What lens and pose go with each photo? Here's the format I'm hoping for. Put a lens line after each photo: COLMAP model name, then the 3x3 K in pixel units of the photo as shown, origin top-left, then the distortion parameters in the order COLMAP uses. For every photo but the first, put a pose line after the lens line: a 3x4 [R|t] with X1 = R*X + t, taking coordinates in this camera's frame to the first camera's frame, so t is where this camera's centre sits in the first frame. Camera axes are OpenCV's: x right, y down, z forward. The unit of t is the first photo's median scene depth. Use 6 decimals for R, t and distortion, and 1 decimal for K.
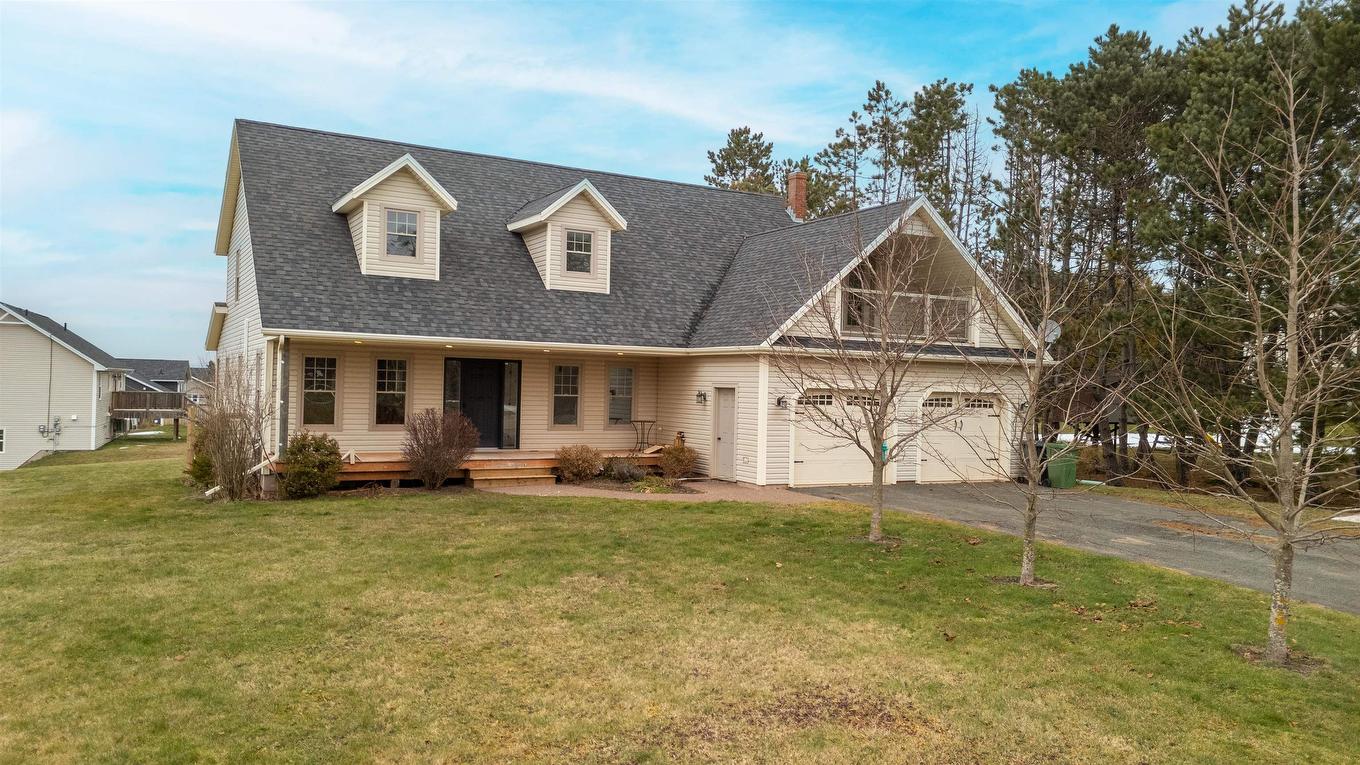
lens RADIAL K [[976.6, 0, 680.0], [0, 976.6, 382.5], [0, 0, 1]] dist [0.474760, 0.000030]
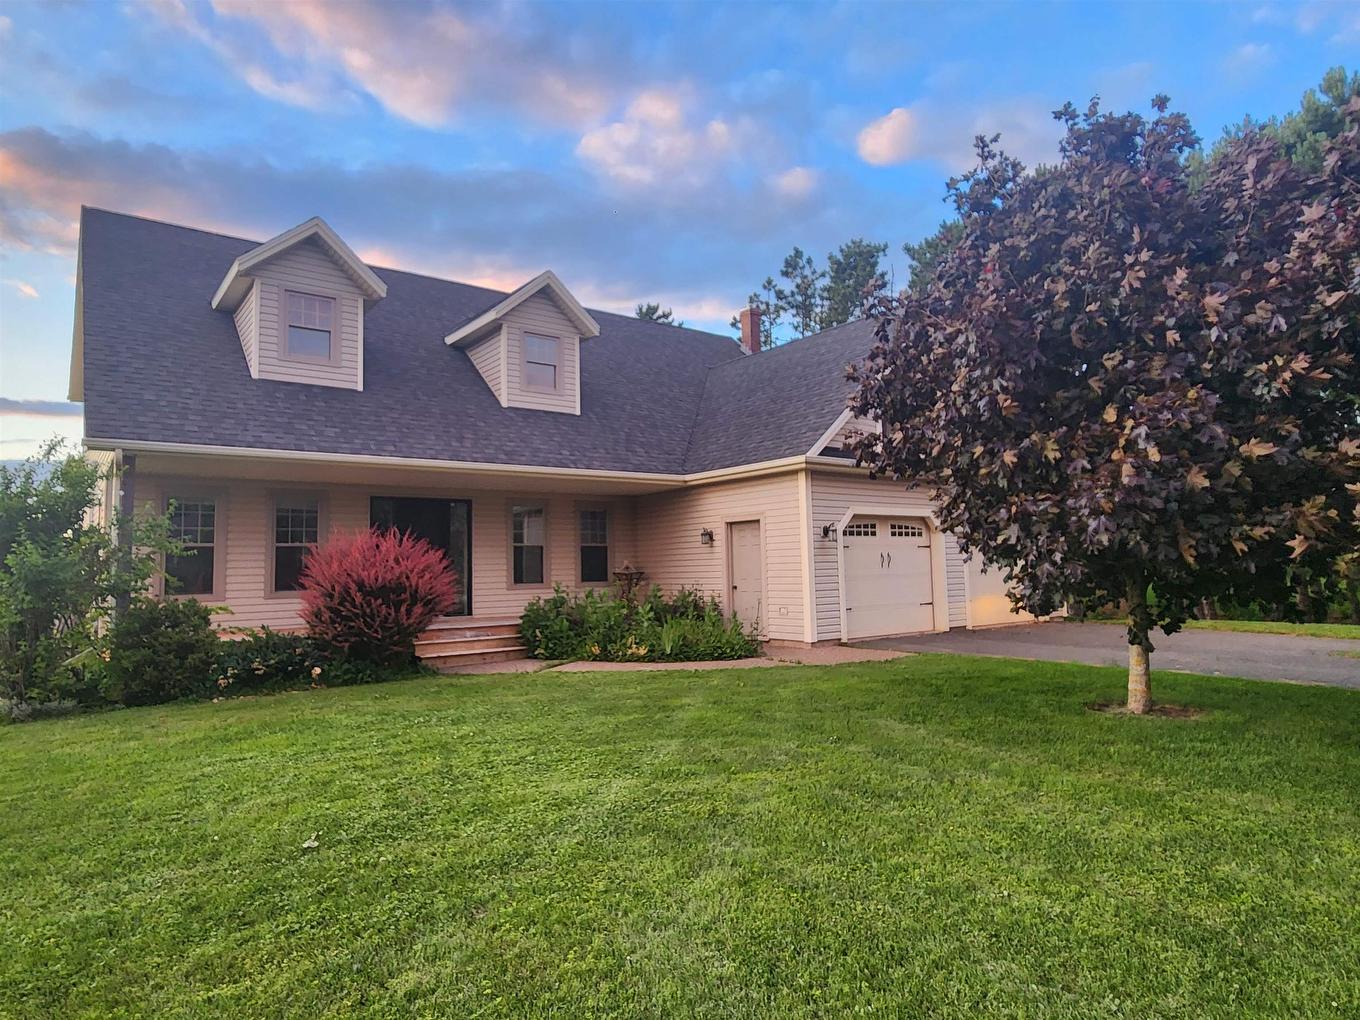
lens RADIAL K [[820.9, 0, 680.0], [0, 820.9, 510.0], [0, 0, 1]] dist [0.048474, 0.170290]
pose [[0.987593, -0.038988, 0.152118, -0.099199], [0.049838, 0.996427, -0.068181, 0.037666], [-0.148917, 0.074916, 0.986008, 0.349408]]
